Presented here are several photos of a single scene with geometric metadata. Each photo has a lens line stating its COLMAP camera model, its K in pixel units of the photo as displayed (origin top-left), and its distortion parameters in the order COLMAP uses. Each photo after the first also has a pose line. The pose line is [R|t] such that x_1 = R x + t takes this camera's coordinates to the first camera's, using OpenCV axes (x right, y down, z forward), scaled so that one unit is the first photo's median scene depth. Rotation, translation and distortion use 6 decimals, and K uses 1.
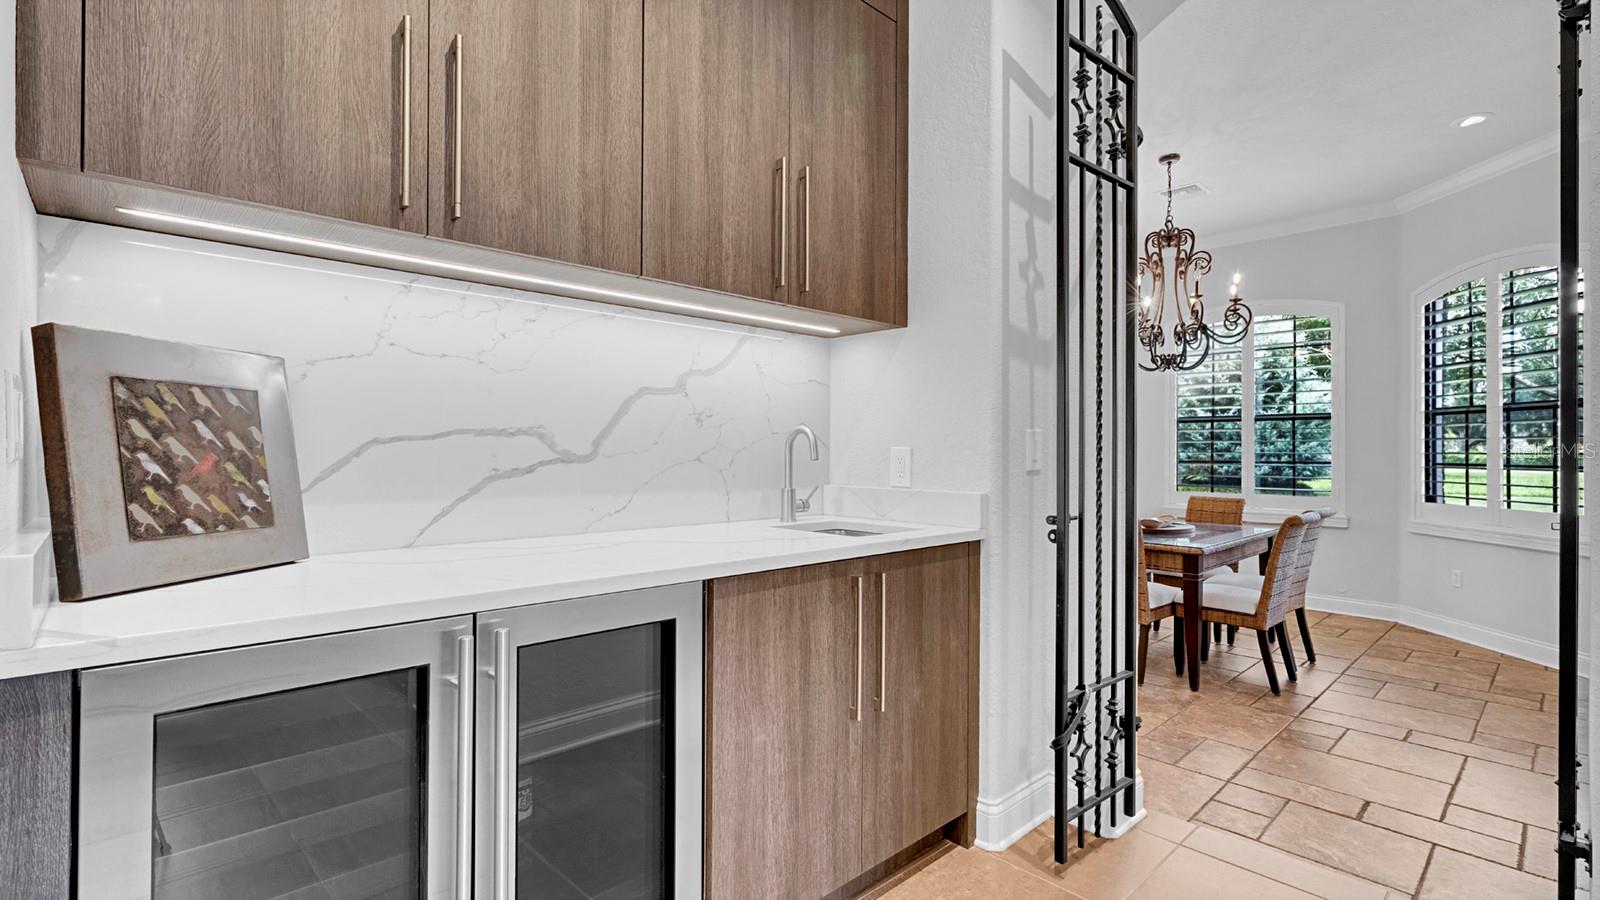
lens RADIAL K [[735.8, 0, 794.5], [0, 735.8, 449.4], [0, 0, 1]] dist [-0.002222, 0.001331]
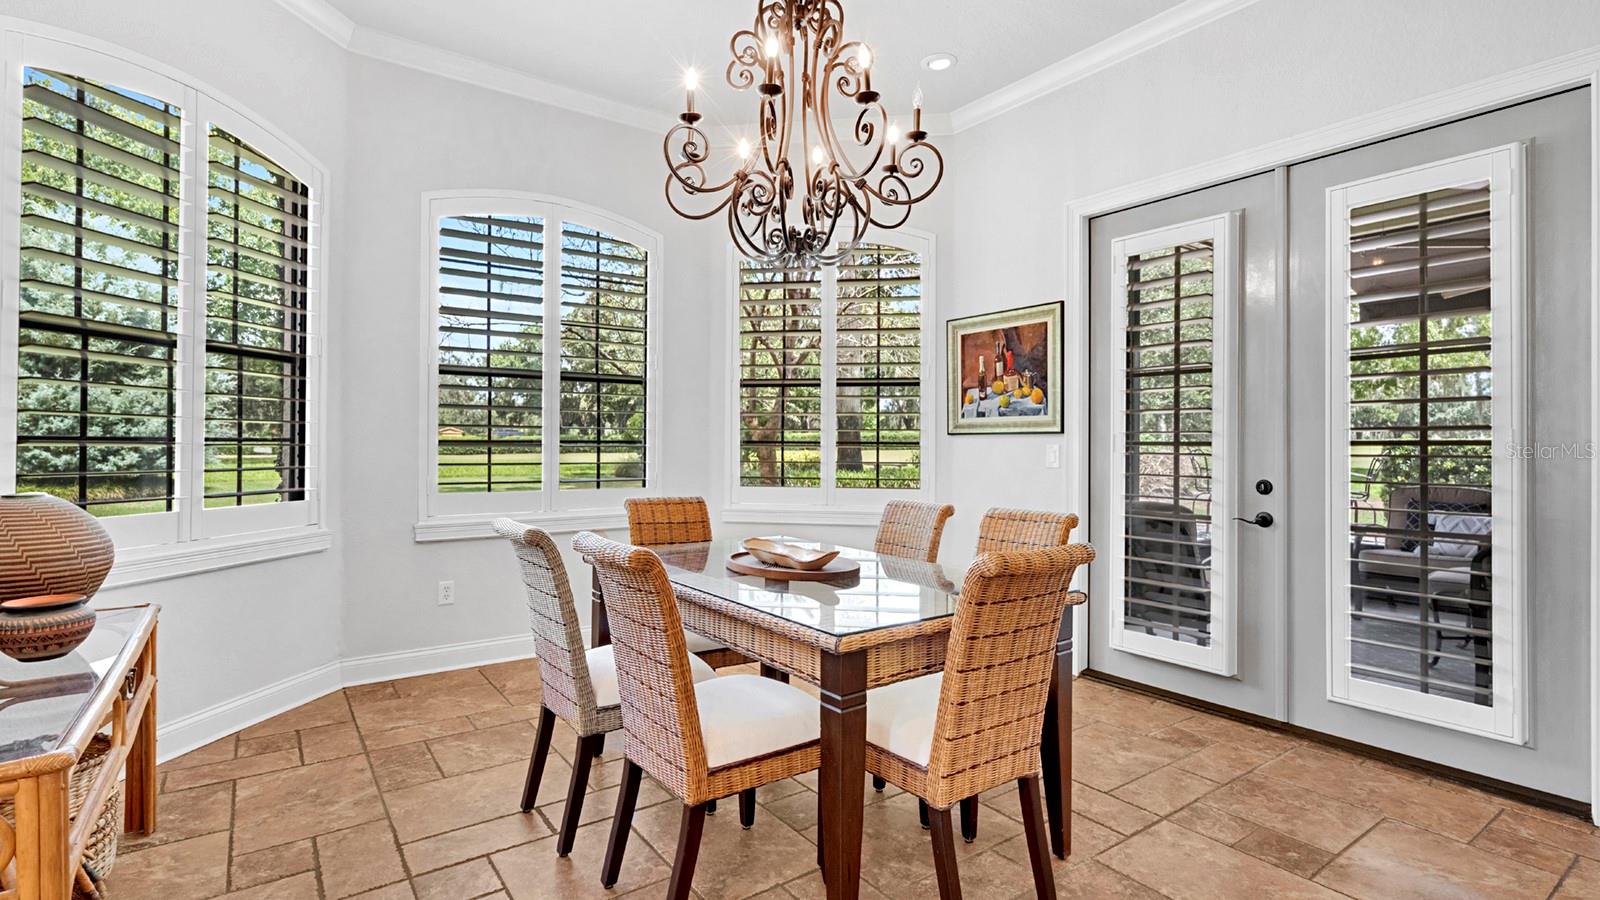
lens RADIAL K [[735.8, 0, 794.5], [0, 735.8, 449.4], [0, 0, 1]] dist [-0.002222, 0.001331]
pose [[0.120606, -0.009201, 0.992658, -0.004133], [-0.007557, 0.999920, 0.010187, 0.018430], [-0.992672, -0.008730, 0.120527, 0.791314]]
